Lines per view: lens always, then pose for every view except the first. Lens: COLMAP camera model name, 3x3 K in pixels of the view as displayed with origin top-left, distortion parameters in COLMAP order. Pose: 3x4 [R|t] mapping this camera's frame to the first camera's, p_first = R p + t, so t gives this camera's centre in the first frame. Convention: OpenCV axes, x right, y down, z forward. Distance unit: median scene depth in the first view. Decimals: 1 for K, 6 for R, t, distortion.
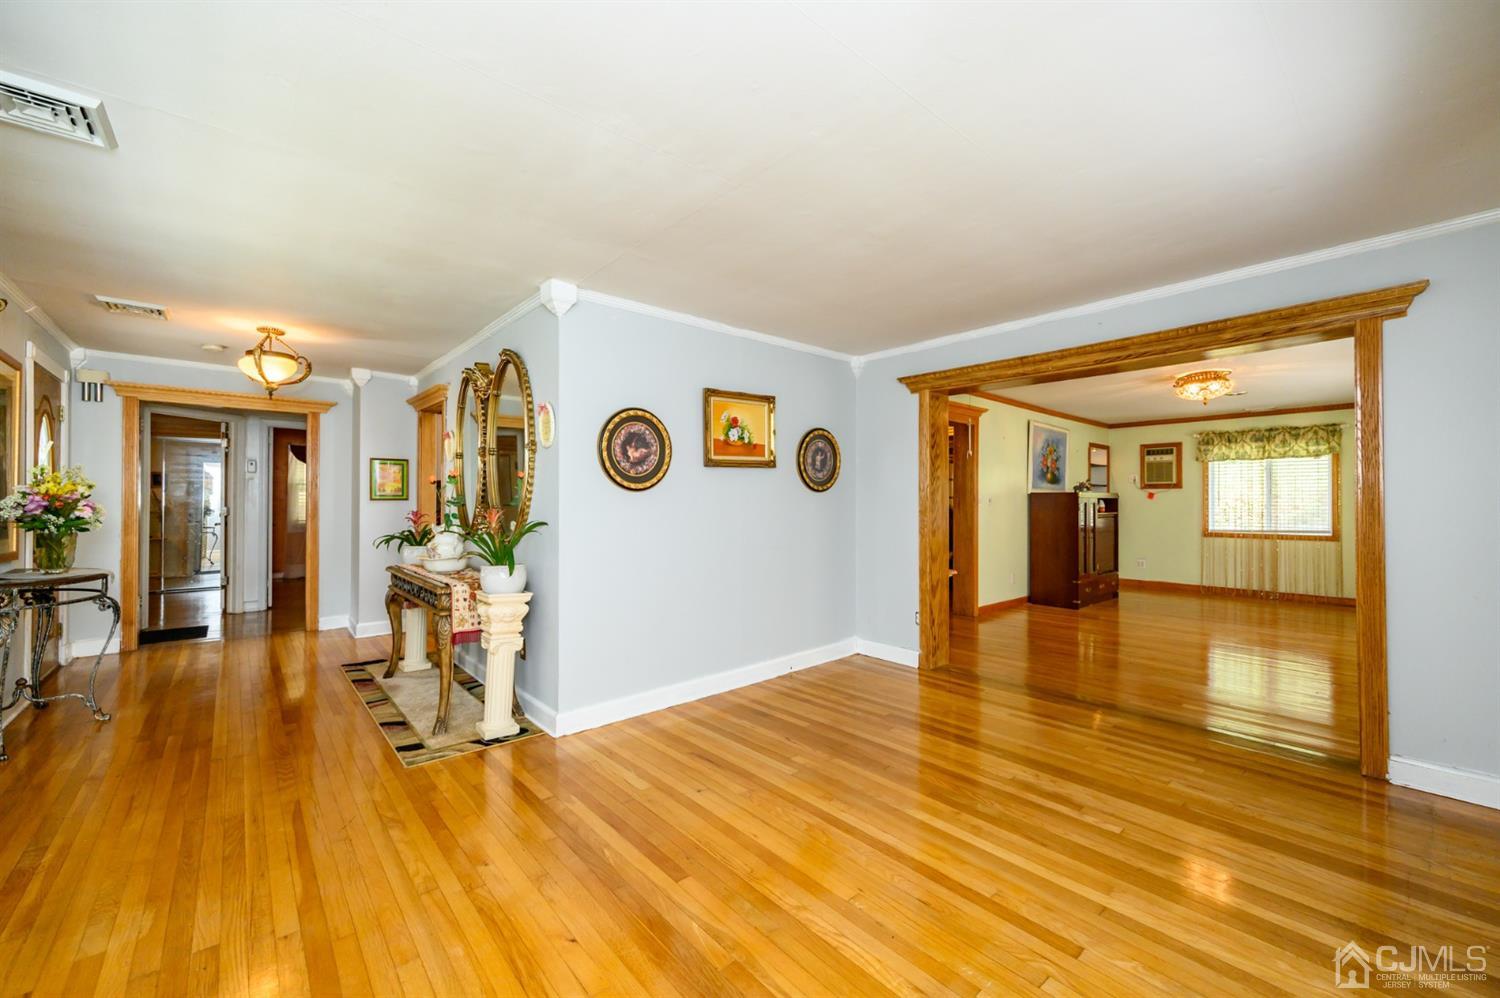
lens RADIAL K [[589.0, 0, 753.6], [0, 589.0, 500.9], [0, 0, 1]] dist [-0.001555, -0.000110]
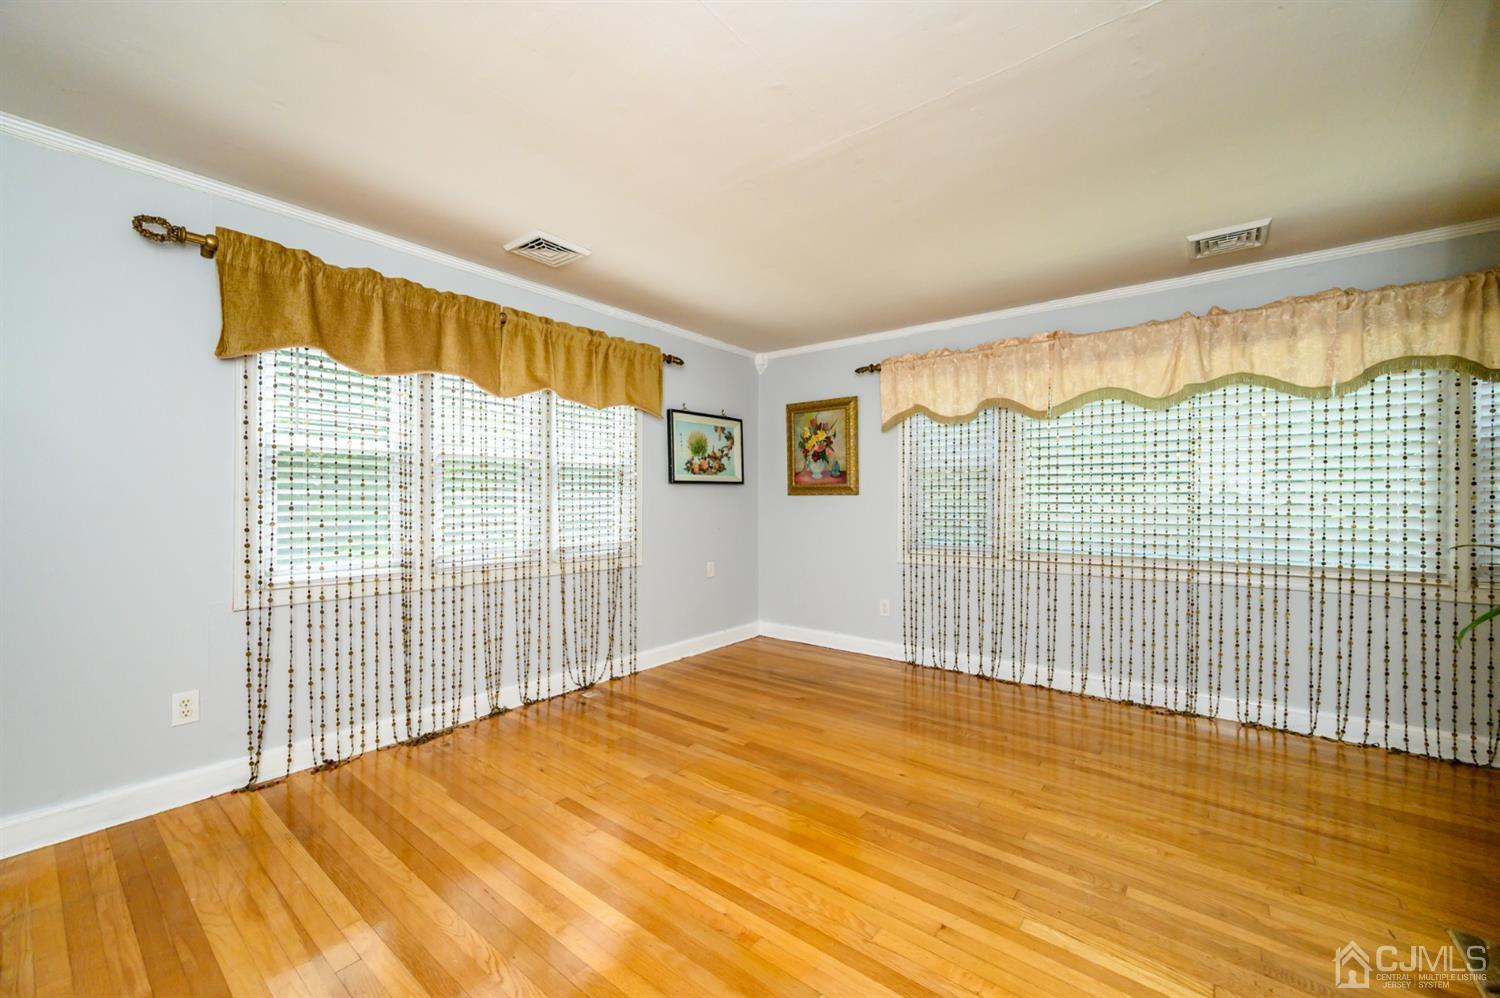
lens RADIAL K [[589.0, 0, 748.5], [0, 589.0, 497.3], [0, 0, 1]] dist [-0.001555, -0.000110]
pose [[-0.984139, -0.004495, -0.177343, 0.079561], [-0.005601, 0.999968, 0.005740, 0.005831], [0.177311, 0.006642, -0.984132, 0.537535]]
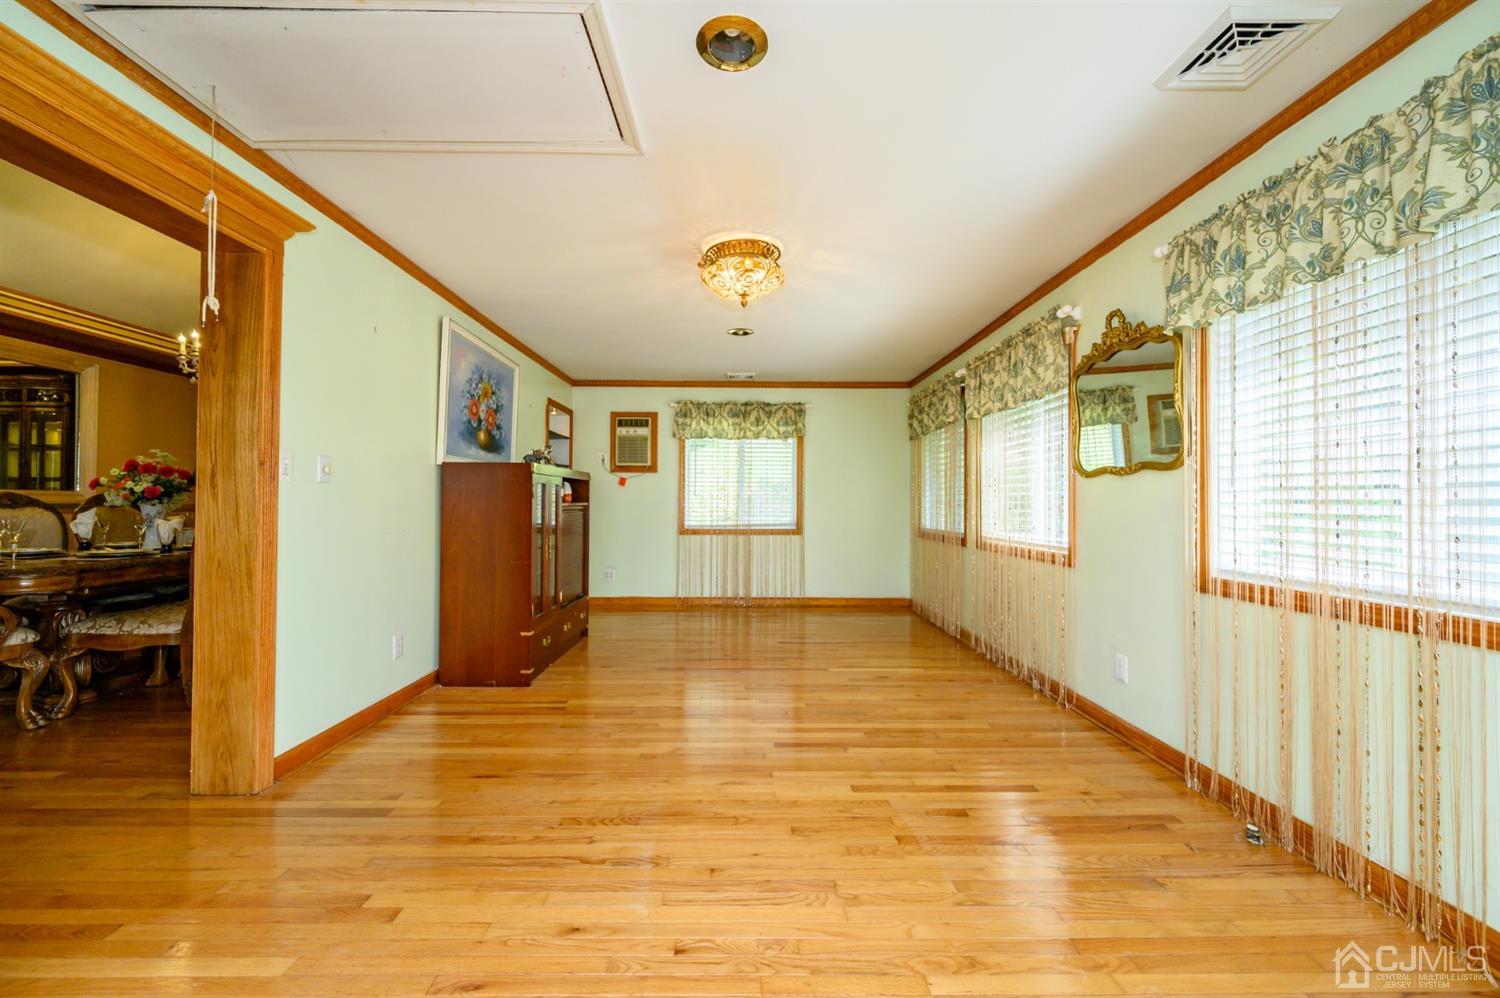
lens RADIAL K [[589.0, 0, 750.4], [0, 589.0, 493.6], [0, 0, 1]] dist [-0.001555, -0.000110]
pose [[0.649383, 0.013258, 0.760346, 0.252786], [-0.005020, 0.999901, -0.013147, 0.017712], [-0.760445, 0.004720, 0.649385, 0.462836]]
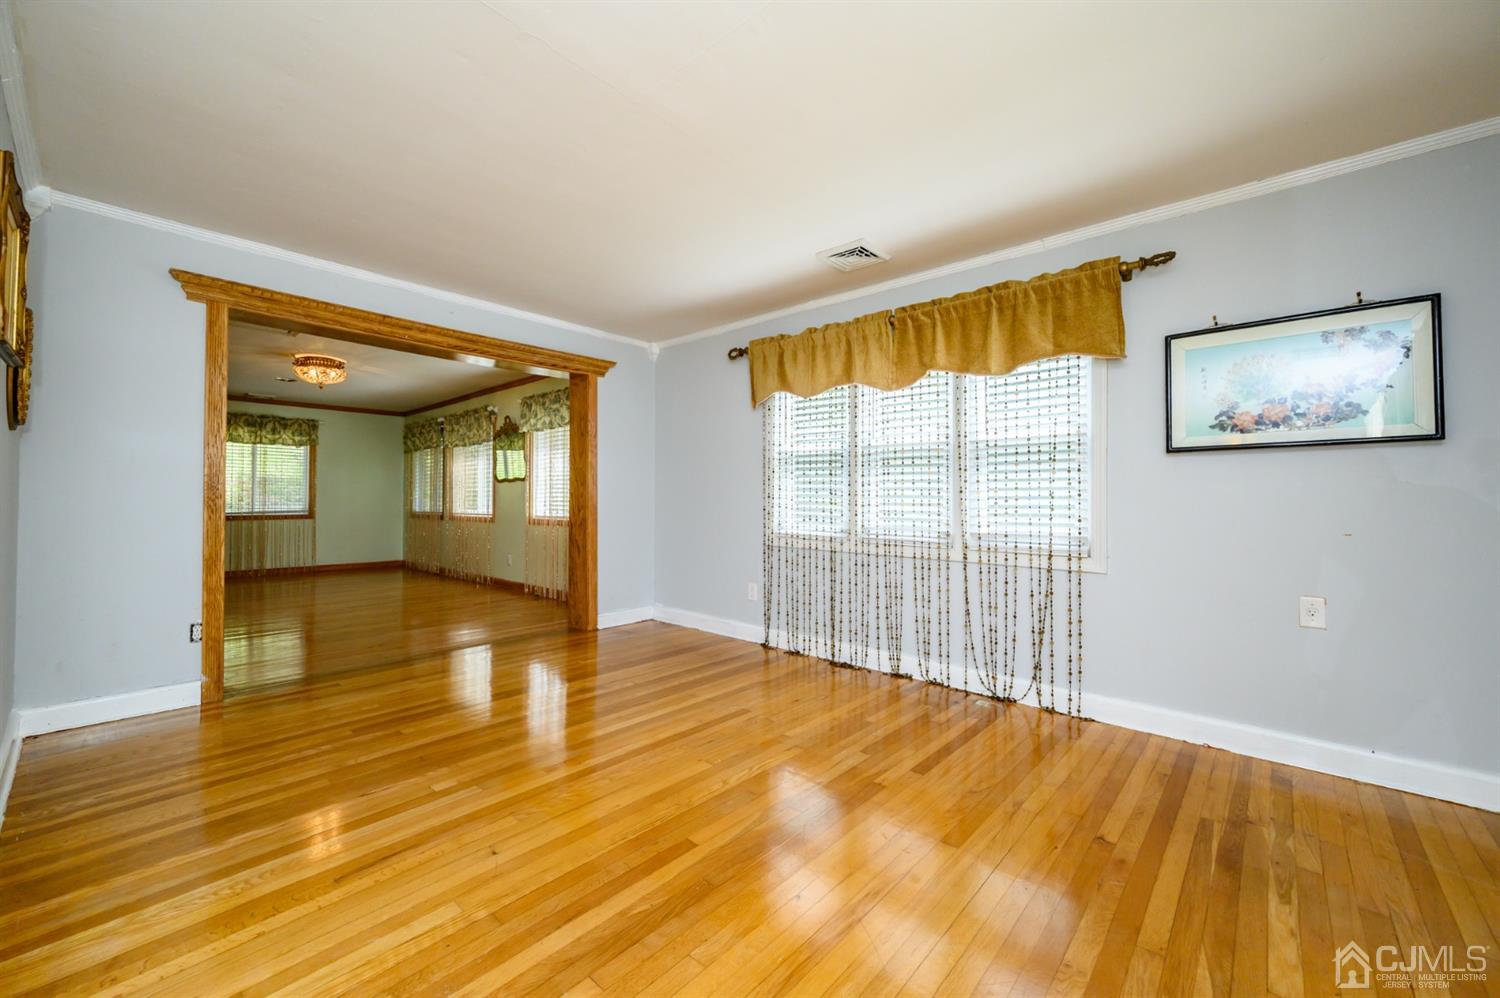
lens RADIAL K [[589.0, 0, 736.3], [0, 589.0, 495.8], [0, 0, 1]] dist [-0.001555, -0.000110]
pose [[-0.105133, 0.005841, 0.994441, -0.273849], [-0.004398, 0.999970, -0.006338, 0.025404], [-0.994448, -0.005040, -0.105104, 0.266697]]
